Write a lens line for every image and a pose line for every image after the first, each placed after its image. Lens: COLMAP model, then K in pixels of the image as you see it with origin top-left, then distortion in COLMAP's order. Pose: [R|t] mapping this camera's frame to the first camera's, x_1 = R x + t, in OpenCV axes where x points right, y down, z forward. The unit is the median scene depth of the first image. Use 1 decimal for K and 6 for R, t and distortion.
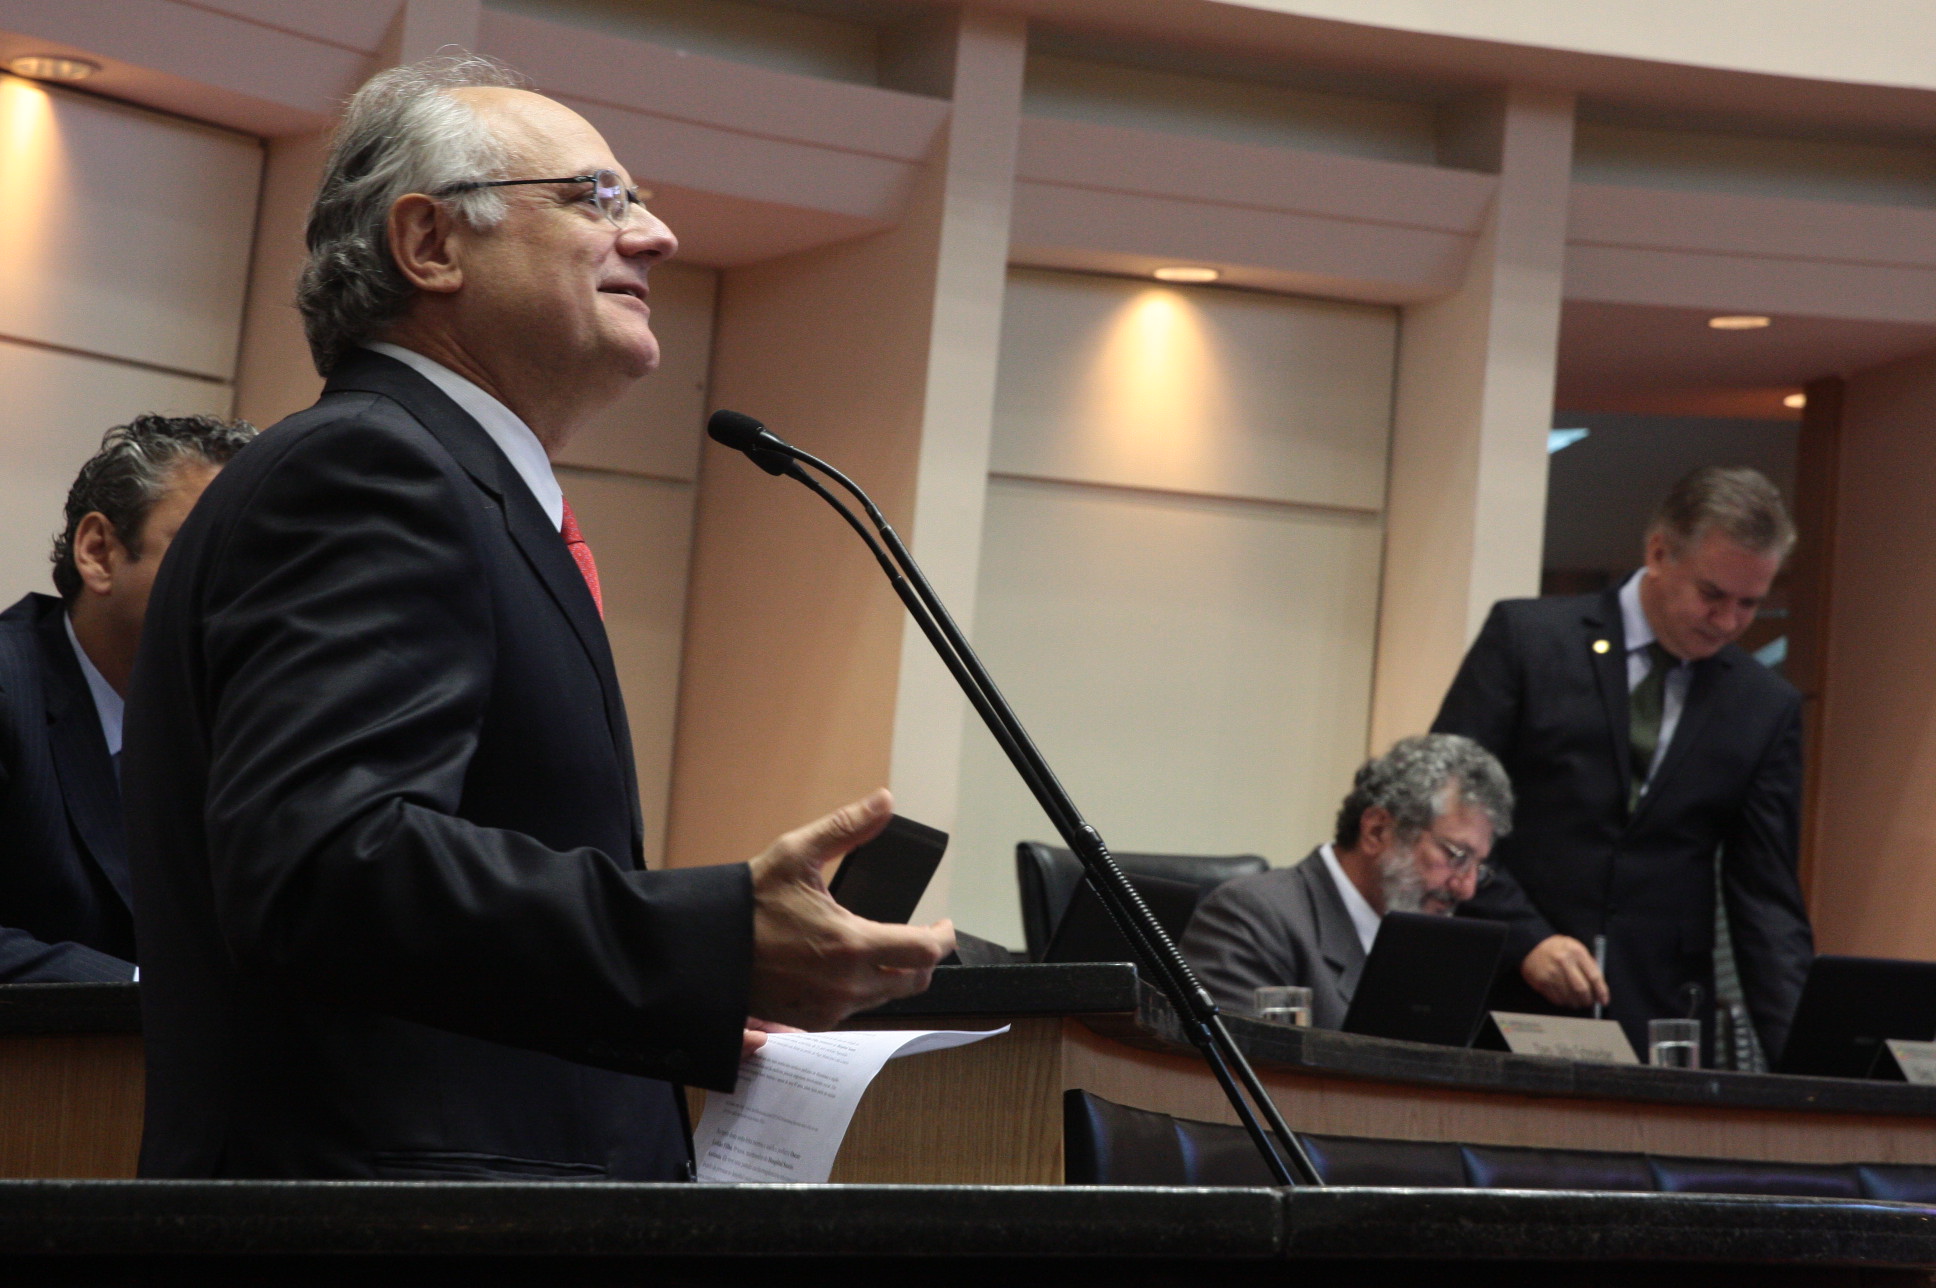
lens RADIAL K [[6228.0, 0, 968.4], [0, 6228.0, 638.8], [0, 0, 1]] dist [0.166980, 0.000000]
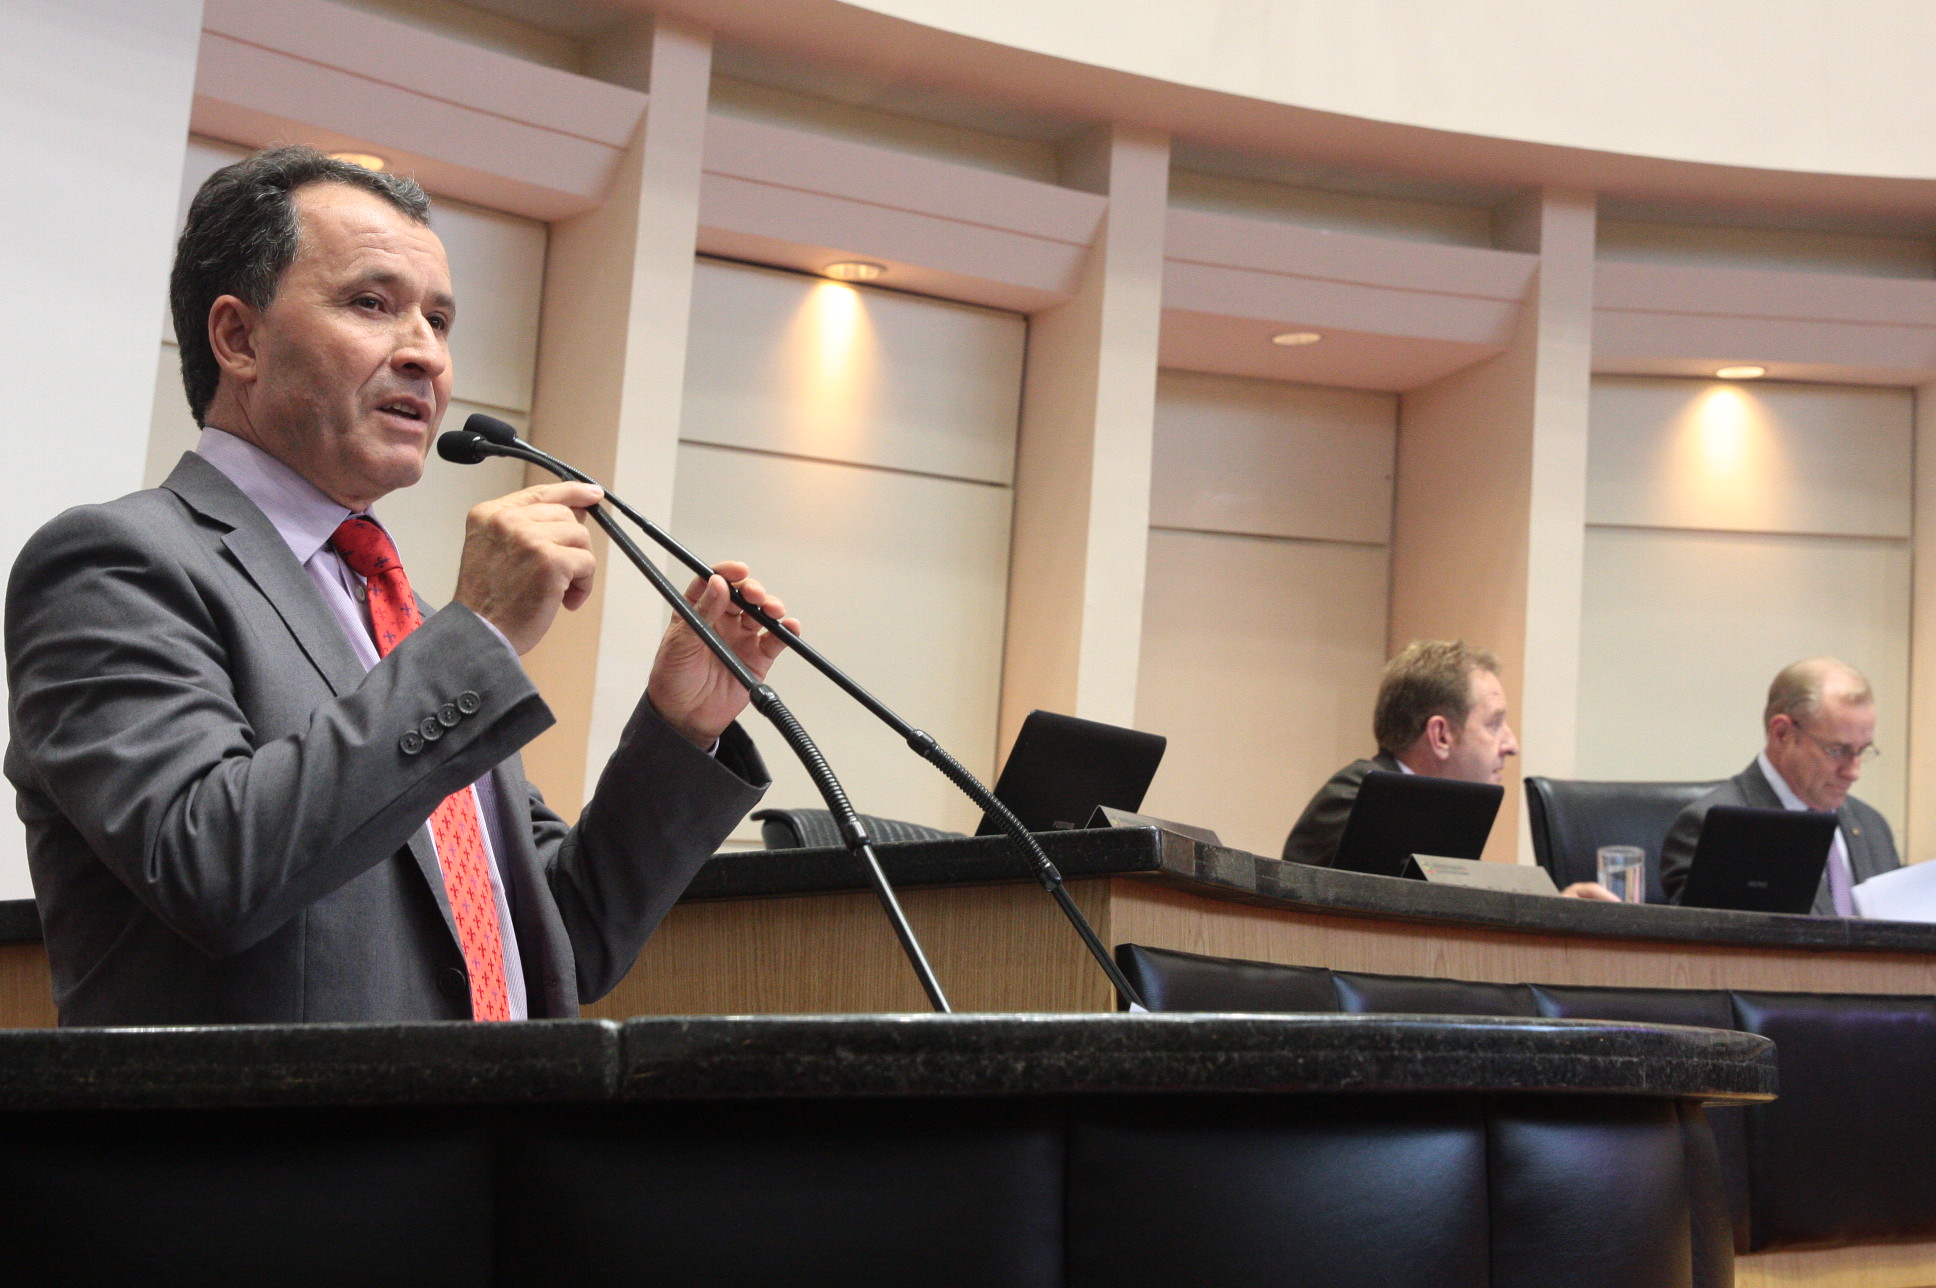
lens RADIAL K [[3527.2, 0, 967.9], [0, 3527.2, 650.6], [0, 0, 1]] dist [0.045372, 0.000000]
pose [[0.957499, -0.056344, -0.282880, 0.157213], [0.048776, 0.998240, -0.033730, 0.036907], [0.284283, 0.018498, 0.958562, 0.359174]]
